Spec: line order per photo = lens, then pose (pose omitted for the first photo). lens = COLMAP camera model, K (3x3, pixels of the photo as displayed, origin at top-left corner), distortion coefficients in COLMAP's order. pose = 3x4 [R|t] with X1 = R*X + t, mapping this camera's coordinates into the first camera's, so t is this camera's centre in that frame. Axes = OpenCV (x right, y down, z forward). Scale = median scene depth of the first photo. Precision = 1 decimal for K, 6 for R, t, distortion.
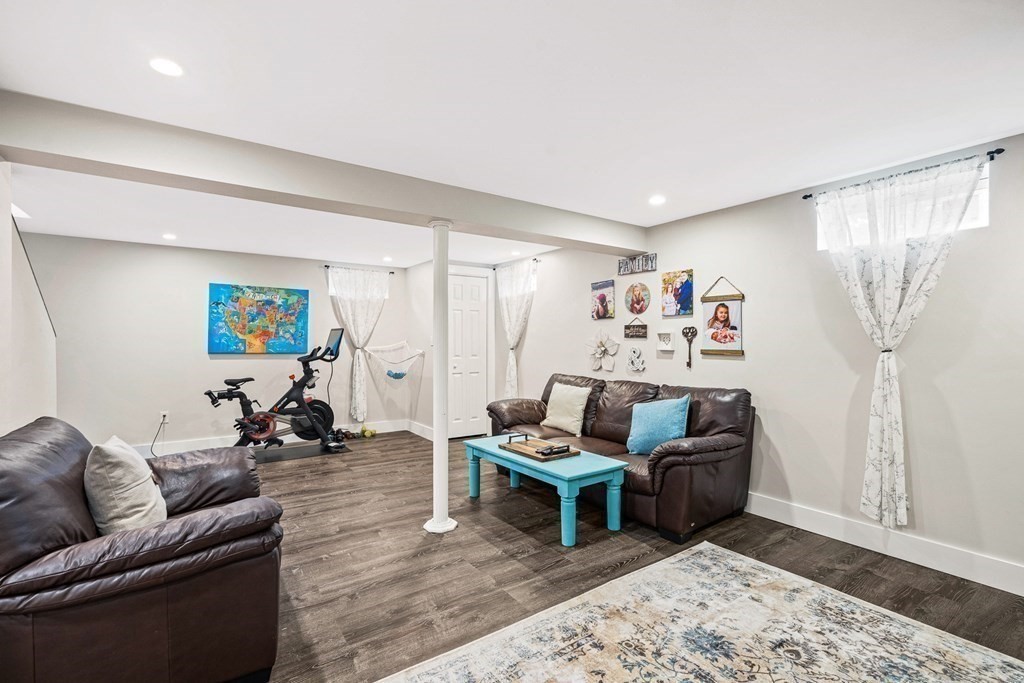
lens RADIAL K [[469.6, 0, 510.1], [0, 469.6, 344.5], [0, 0, 1]] dist [0.002976, 0.001233]
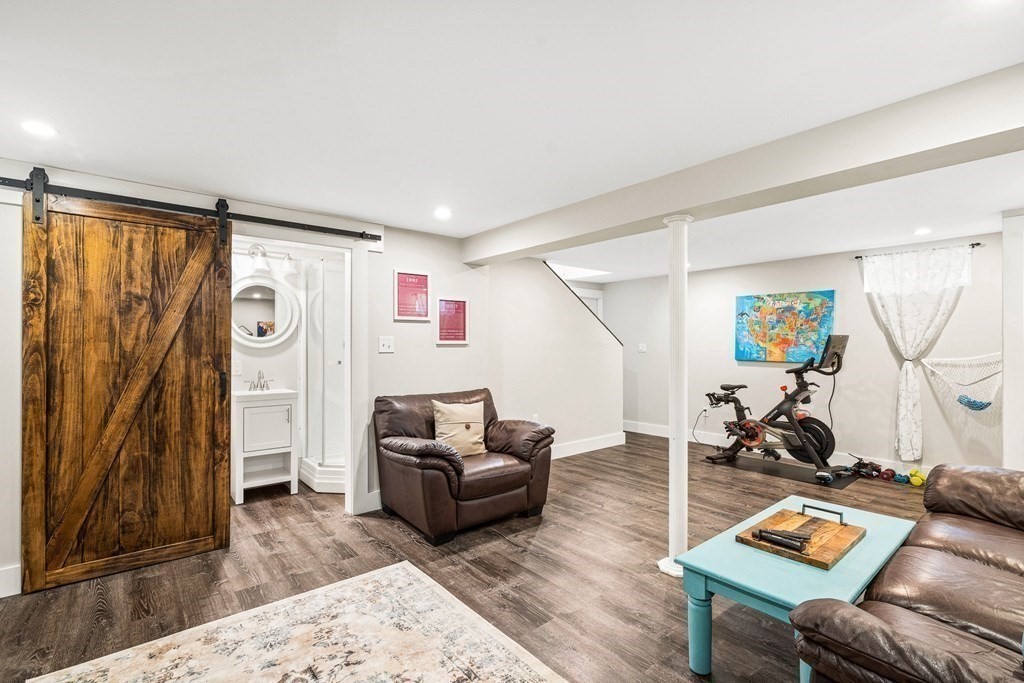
lens RADIAL K [[481.9, 0, 514.3], [0, 481.9, 336.3], [0, 0, 1]] dist [0.000873, 0.001334]
pose [[0.068742, -0.017516, -0.997481, 0.451377], [-0.006735, 0.999815, -0.018021, -0.013160], [0.997612, 0.007957, 0.068611, 0.400728]]
